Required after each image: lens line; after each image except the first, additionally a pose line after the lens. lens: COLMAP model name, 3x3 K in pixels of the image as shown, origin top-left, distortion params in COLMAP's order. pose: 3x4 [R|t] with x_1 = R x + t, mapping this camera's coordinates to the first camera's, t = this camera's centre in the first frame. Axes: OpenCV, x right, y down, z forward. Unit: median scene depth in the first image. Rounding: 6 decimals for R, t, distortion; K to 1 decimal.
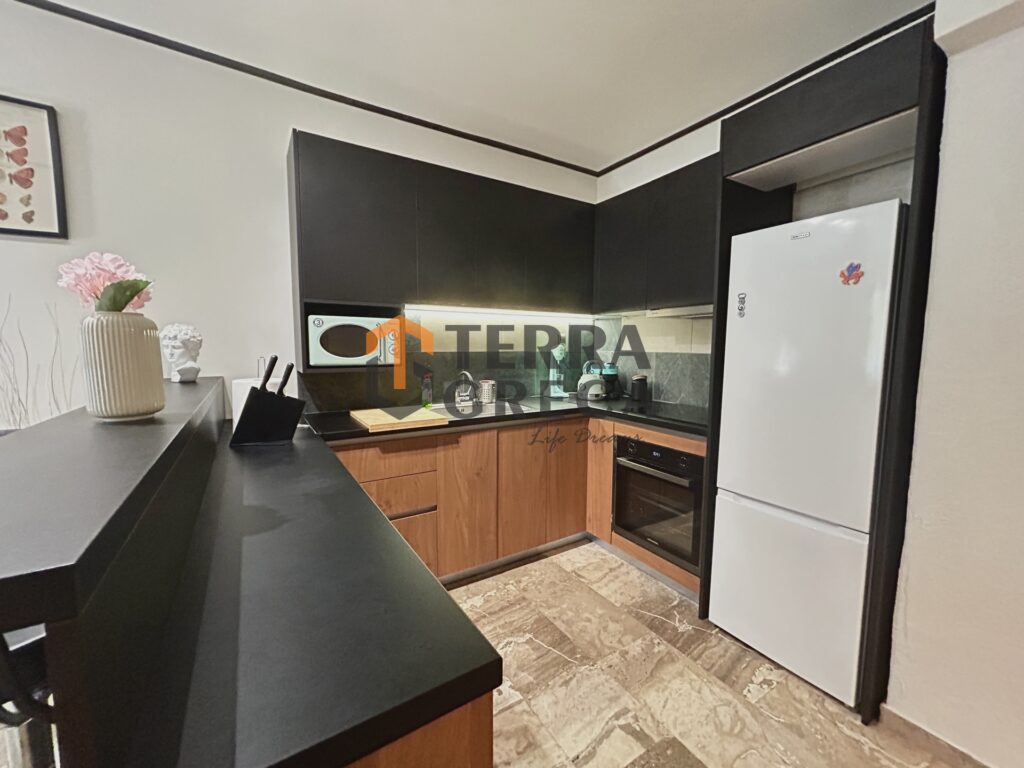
lens RADIAL K [[409.6, 0, 509.1], [0, 409.6, 381.4], [0, 0, 1]] dist [-0.002927, 0.000789]
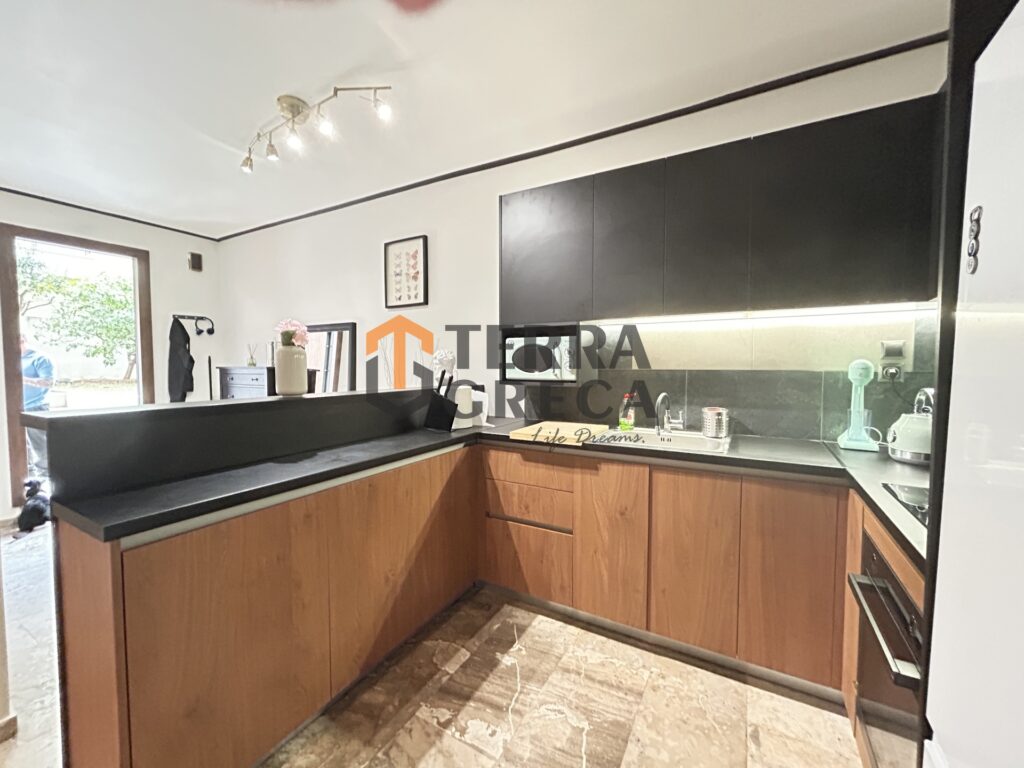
lens RADIAL K [[409.6, 0, 508.9], [0, 409.6, 381.9], [0, 0, 1]] dist [-0.002927, 0.000789]
pose [[0.473396, 0.034803, -0.880162, 0.631148], [-0.075860, 0.997118, -0.001373, -0.029027], [0.877577, 0.067420, 0.474671, 0.434637]]
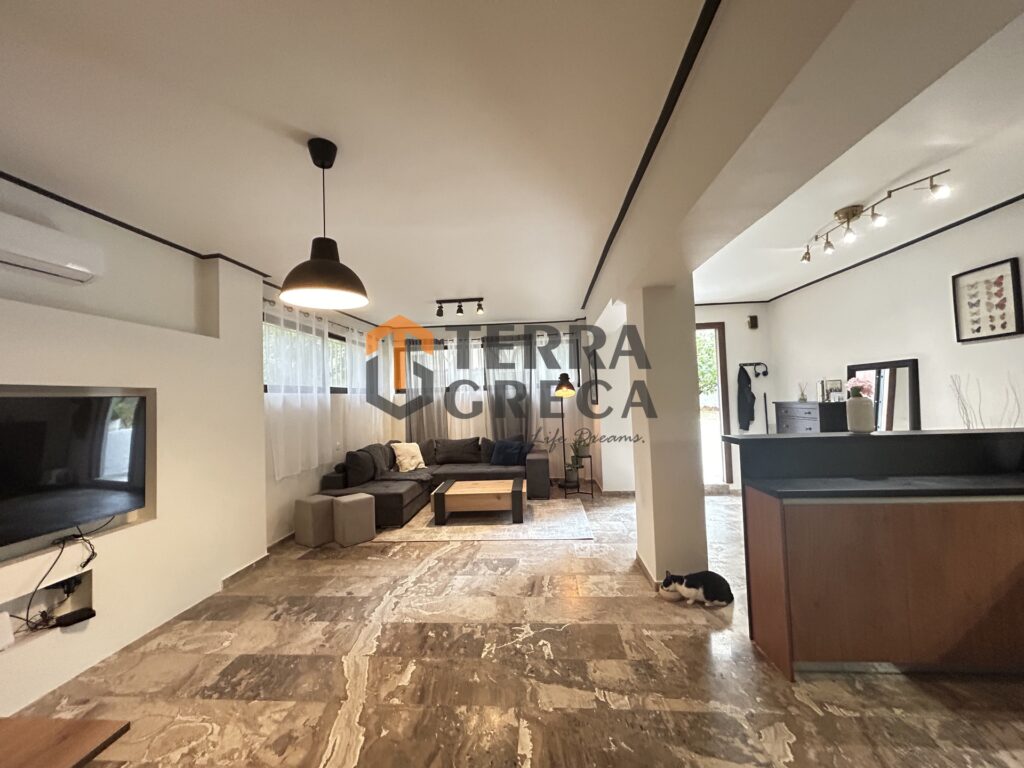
lens RADIAL K [[409.6, 0, 508.3], [0, 409.6, 382.2], [0, 0, 1]] dist [-0.002927, 0.000789]
pose [[-0.600931, -0.012262, -0.799207, 1.261753], [-0.036751, 0.999249, 0.012303, -0.094599], [0.798455, 0.036765, -0.600930, 0.326911]]
